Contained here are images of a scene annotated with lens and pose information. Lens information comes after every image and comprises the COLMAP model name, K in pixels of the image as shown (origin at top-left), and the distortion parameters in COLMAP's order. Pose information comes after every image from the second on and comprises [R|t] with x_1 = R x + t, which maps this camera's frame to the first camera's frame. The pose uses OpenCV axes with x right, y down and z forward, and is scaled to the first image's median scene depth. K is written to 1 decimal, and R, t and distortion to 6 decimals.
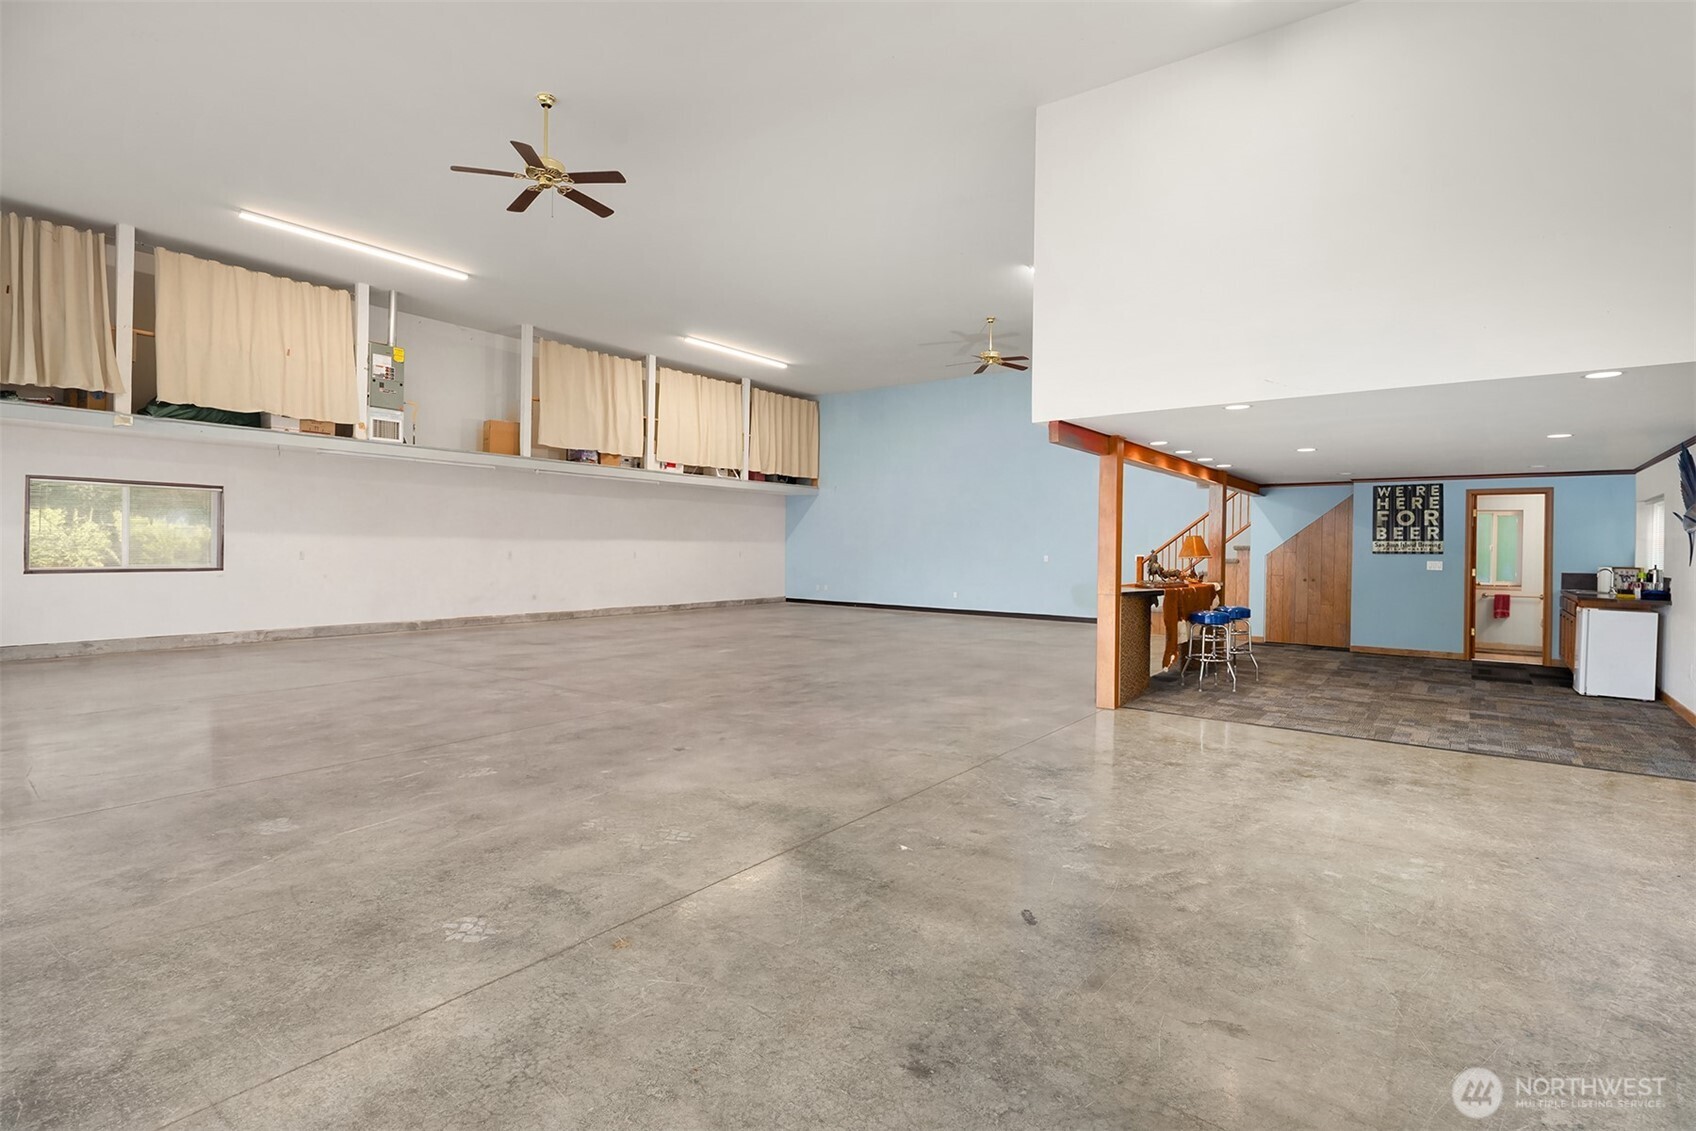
lens RADIAL K [[812.0, 0, 846.9], [0, 812.0, 557.0], [0, 0, 1]] dist [0.001288, 0.000297]
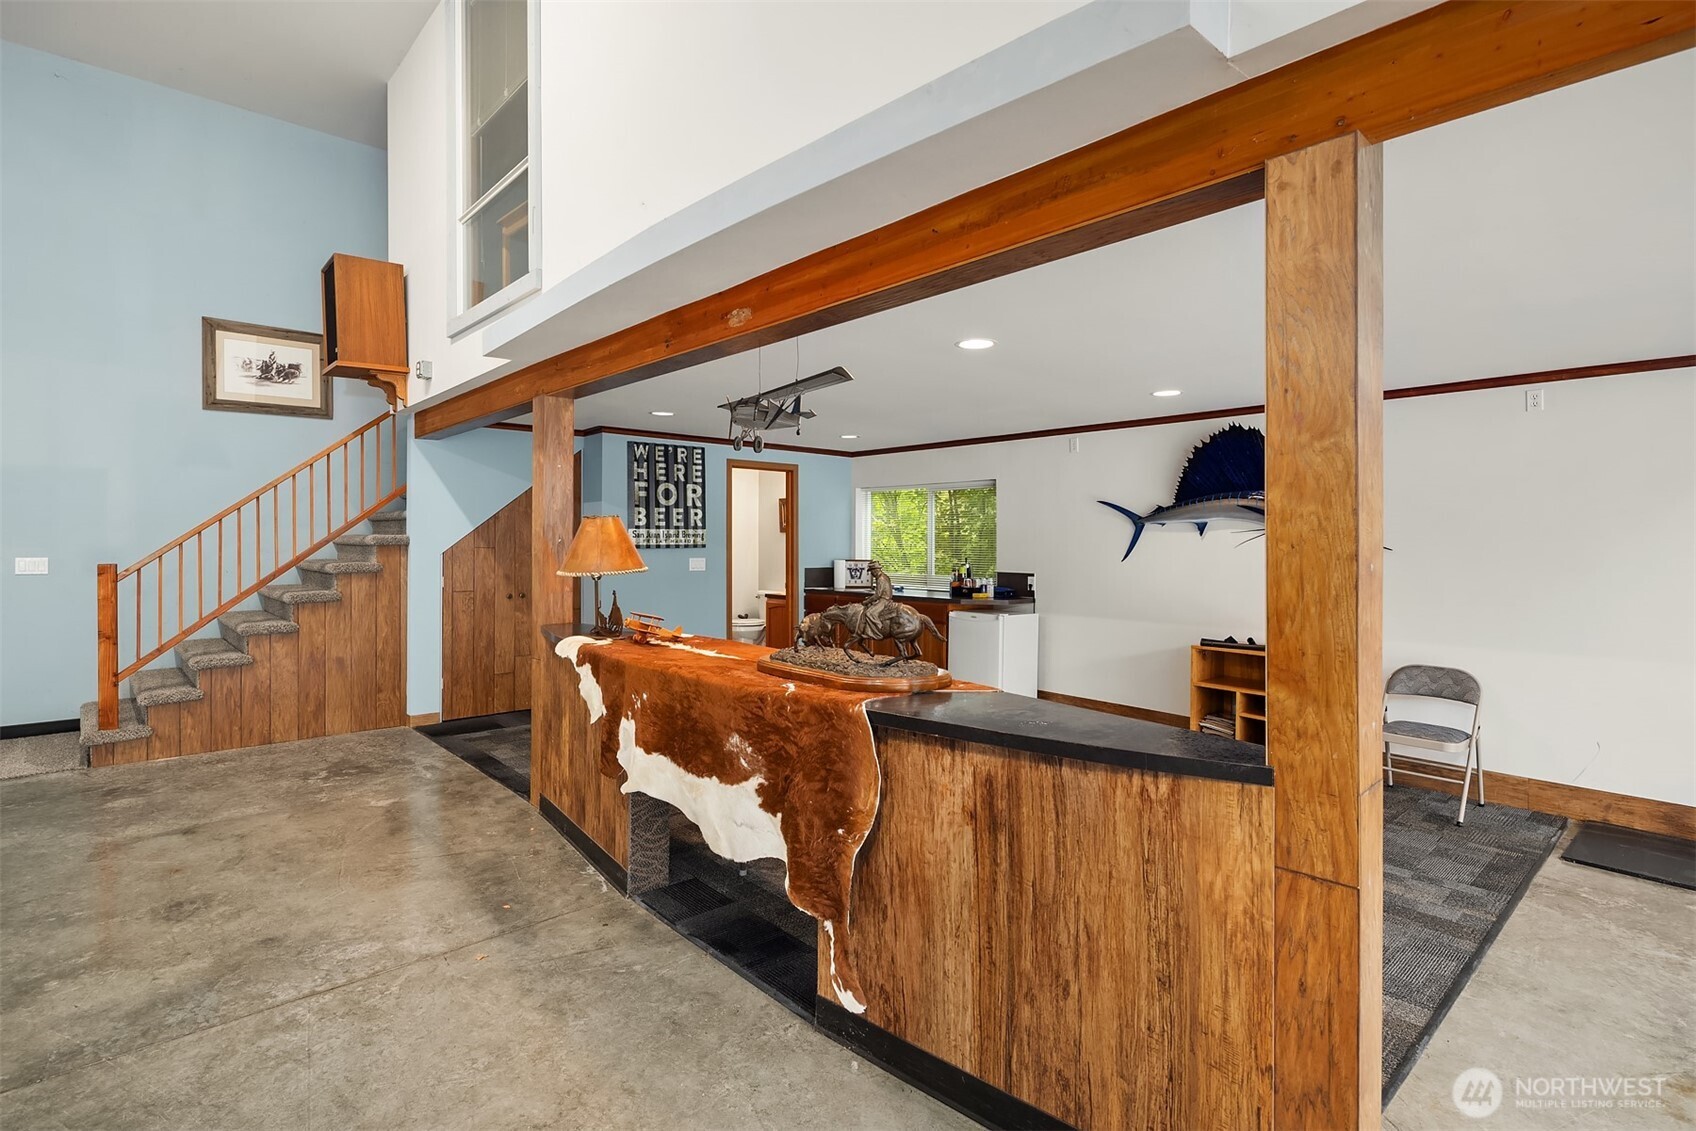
lens RADIAL K [[812.0, 0, 846.9], [0, 812.0, 557.0], [0, 0, 1]] dist [0.001288, 0.000297]
pose [[0.179503, -0.031477, 0.983254, 0.059488], [0.010475, 0.999492, 0.030084, -0.015167], [-0.983702, 0.004900, 0.179741, 0.740112]]
